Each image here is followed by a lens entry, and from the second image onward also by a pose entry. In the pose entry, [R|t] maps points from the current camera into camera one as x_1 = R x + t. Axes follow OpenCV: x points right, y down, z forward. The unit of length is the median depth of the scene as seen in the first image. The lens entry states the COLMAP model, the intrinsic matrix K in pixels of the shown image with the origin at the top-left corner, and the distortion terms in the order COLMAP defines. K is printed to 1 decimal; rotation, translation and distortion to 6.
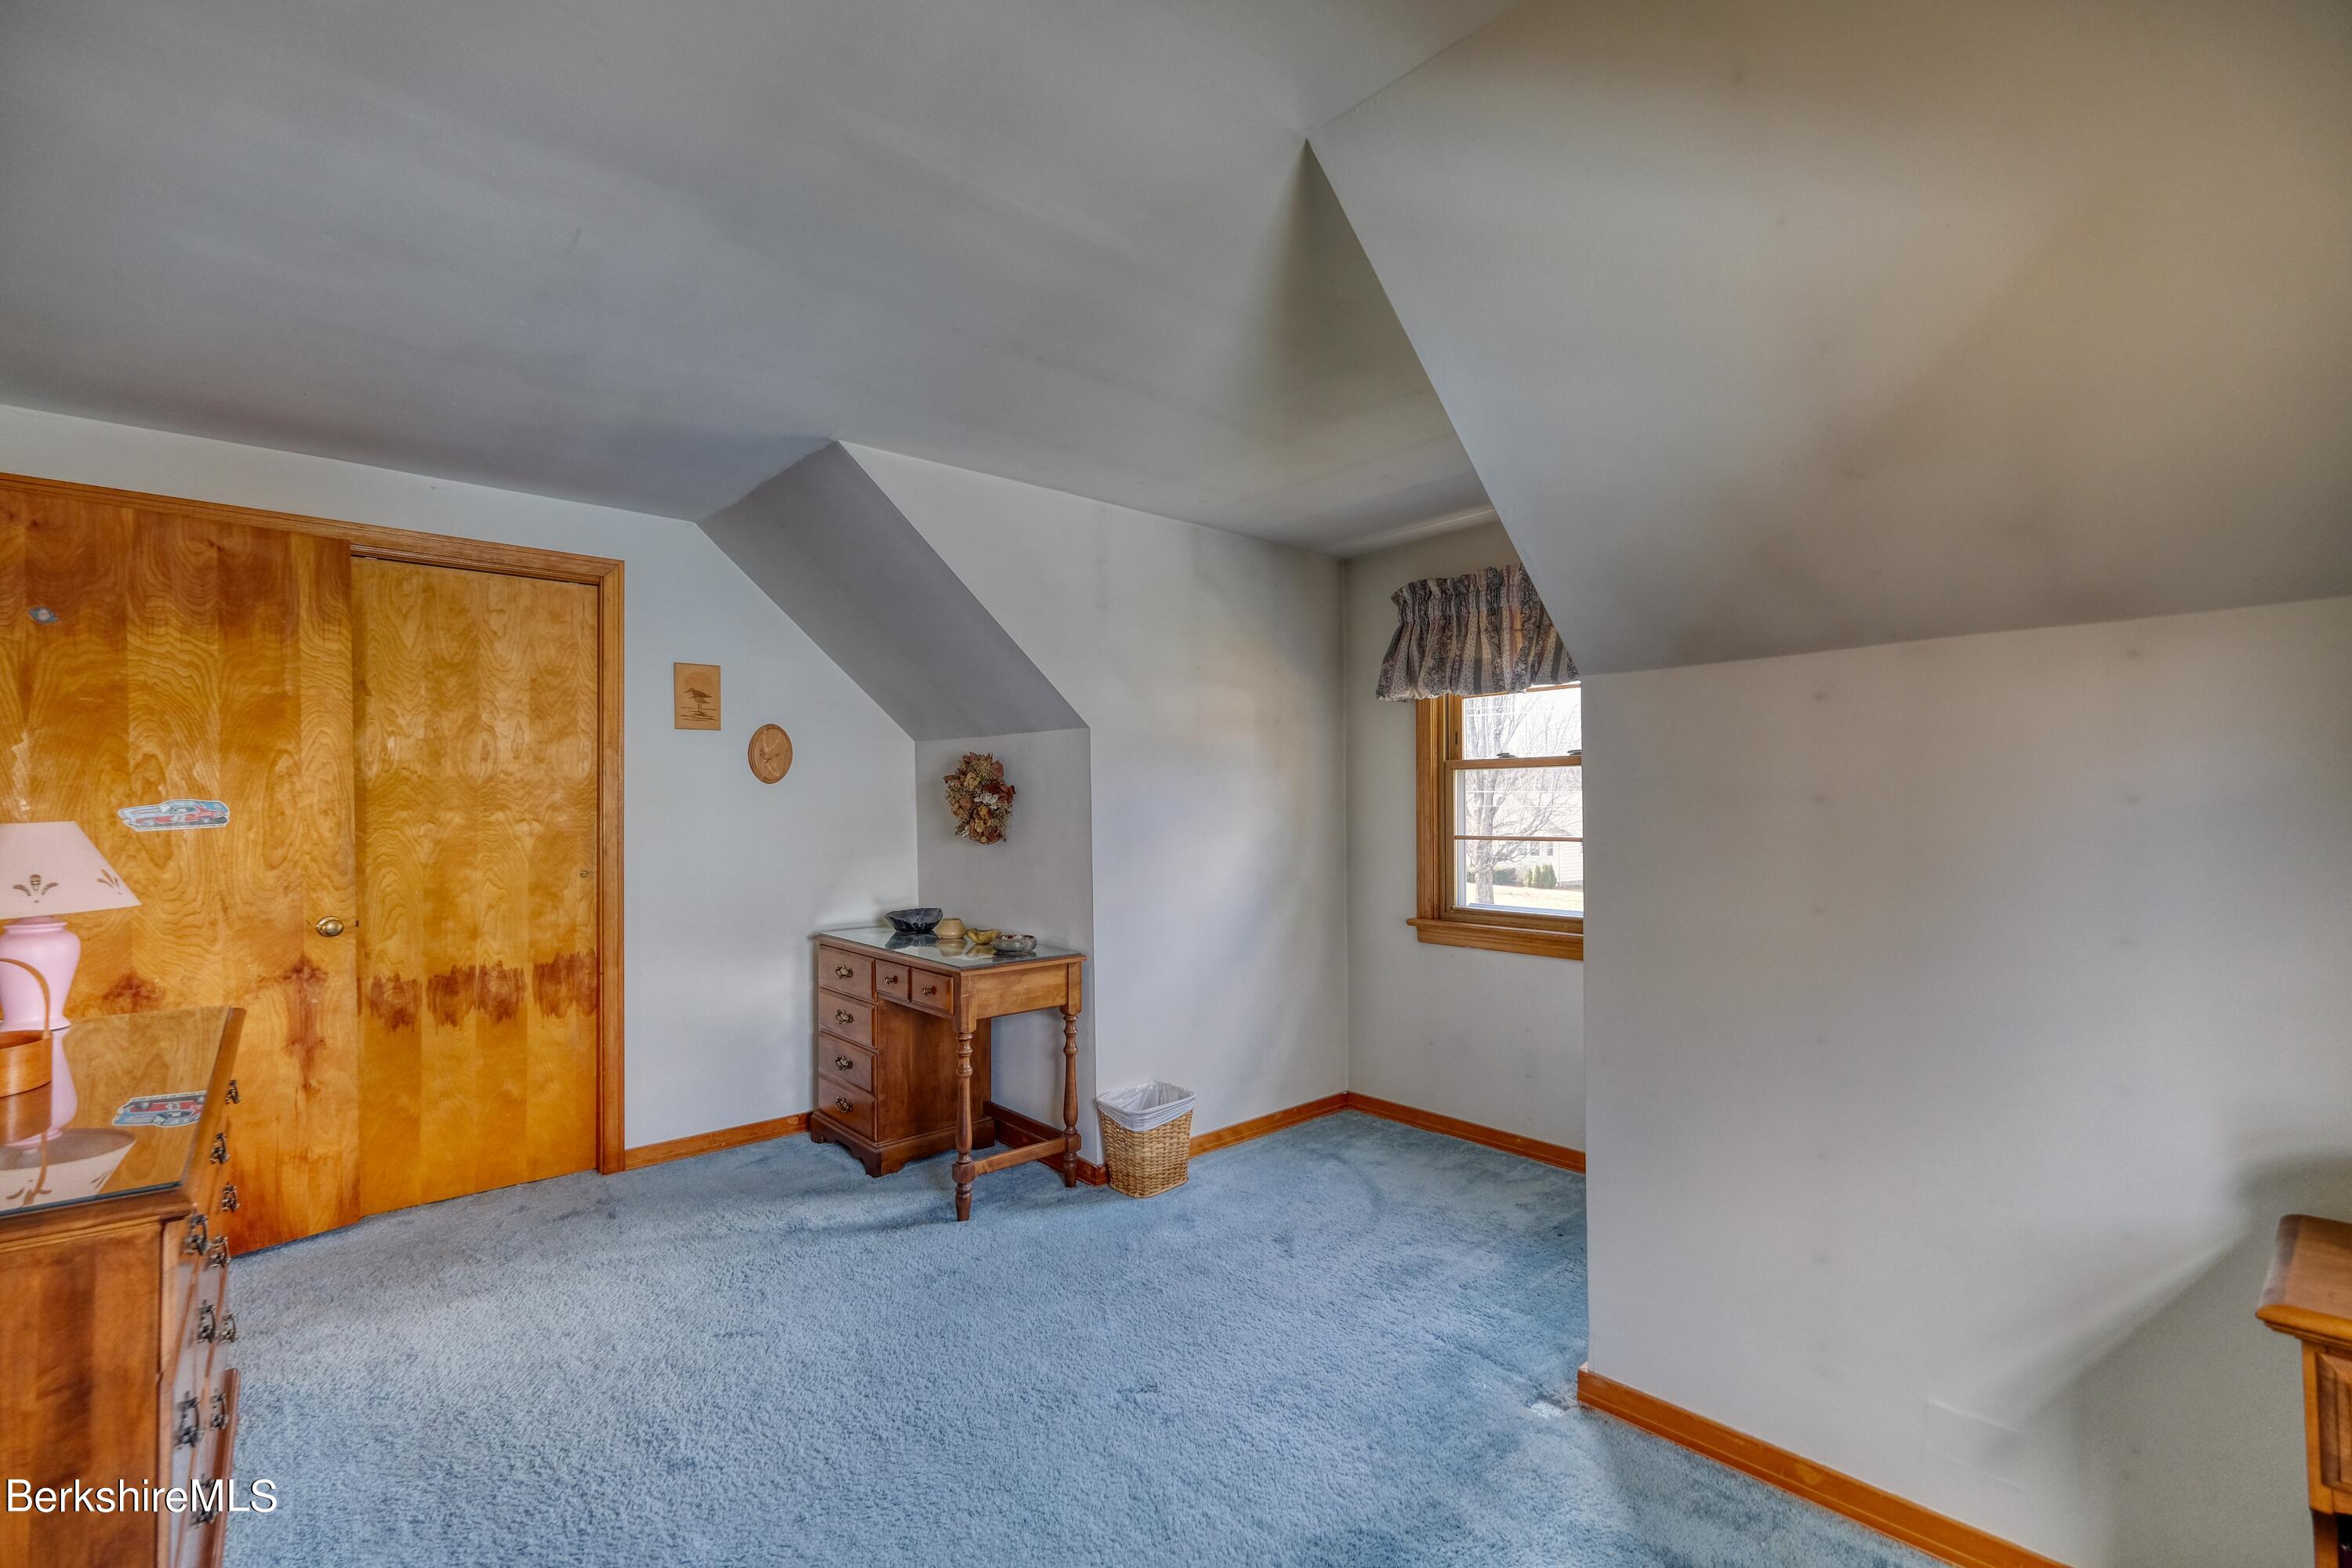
lens RADIAL K [[1029.9, 0, 1175.9], [0, 1029.9, 798.8], [0, 0, 1]] dist [0.001270, 0.000618]
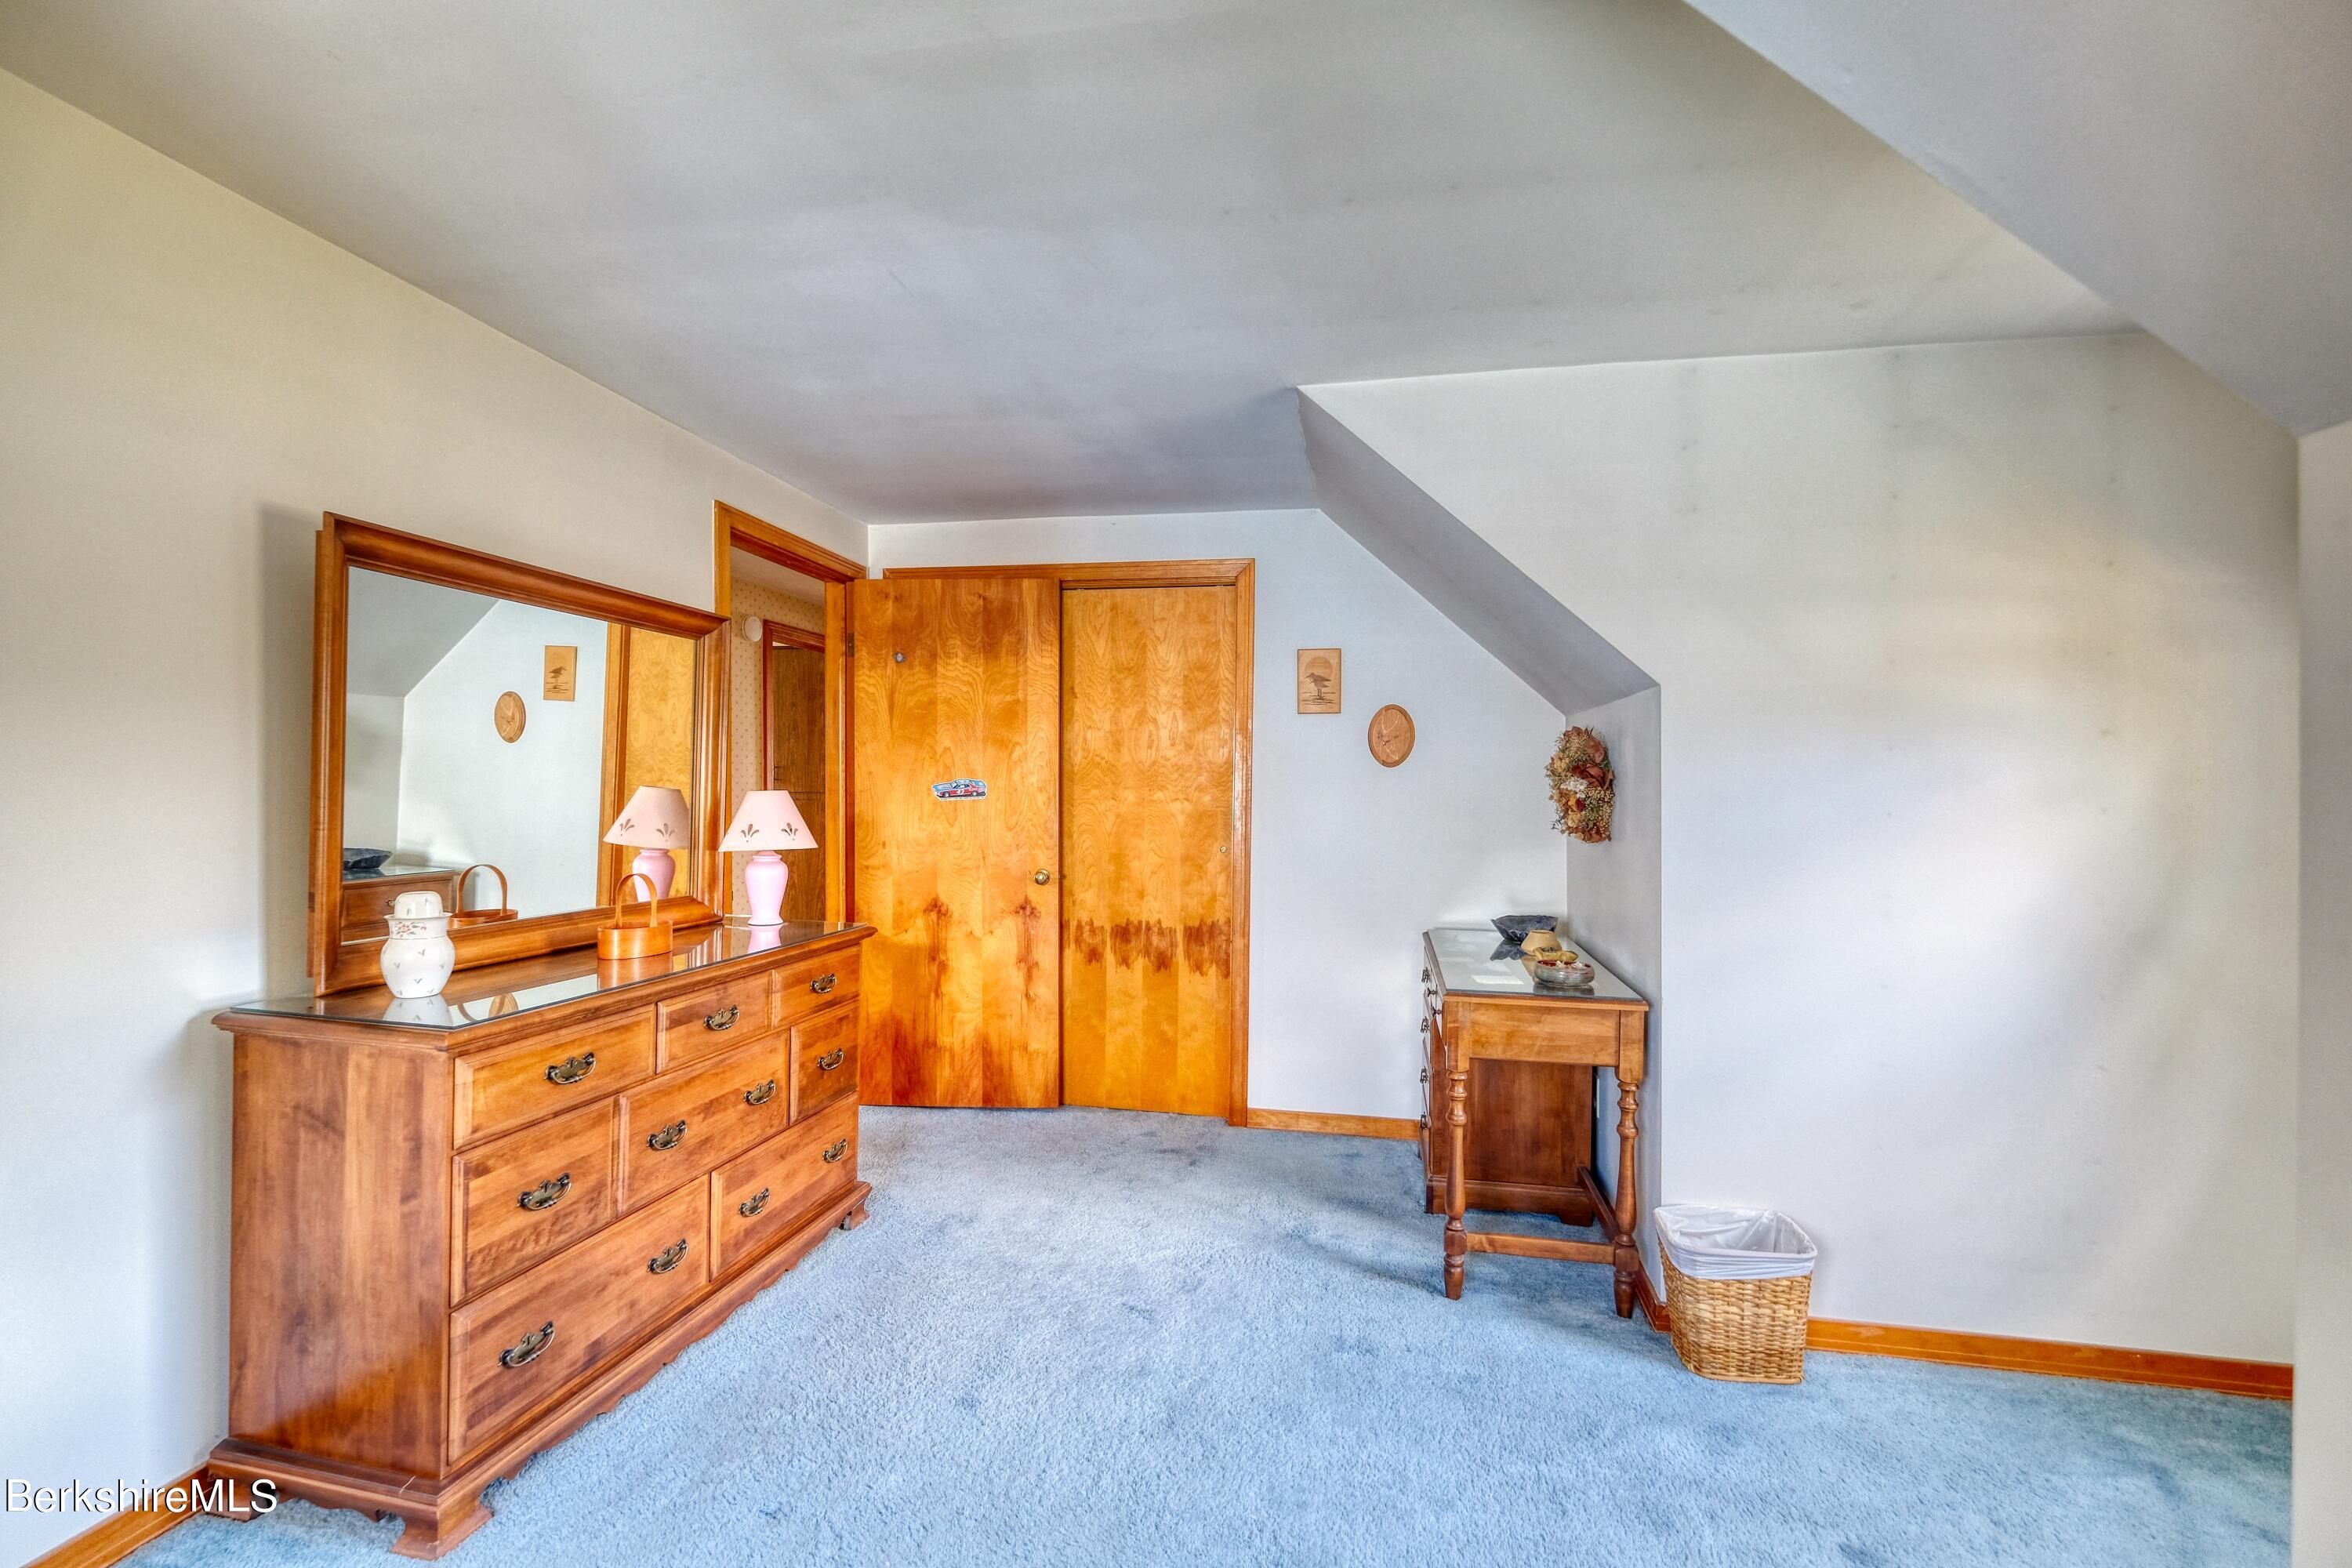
lens RADIAL K [[1029.9, 0, 1175.9], [0, 1029.9, 798.8], [0, 0, 1]] dist [0.001270, 0.000618]
pose [[0.606082, 0.021033, -0.795124, 0.291057], [-0.011907, 0.999778, 0.017371, 0.000266], [0.795313, -0.001061, 0.606198, 0.314954]]
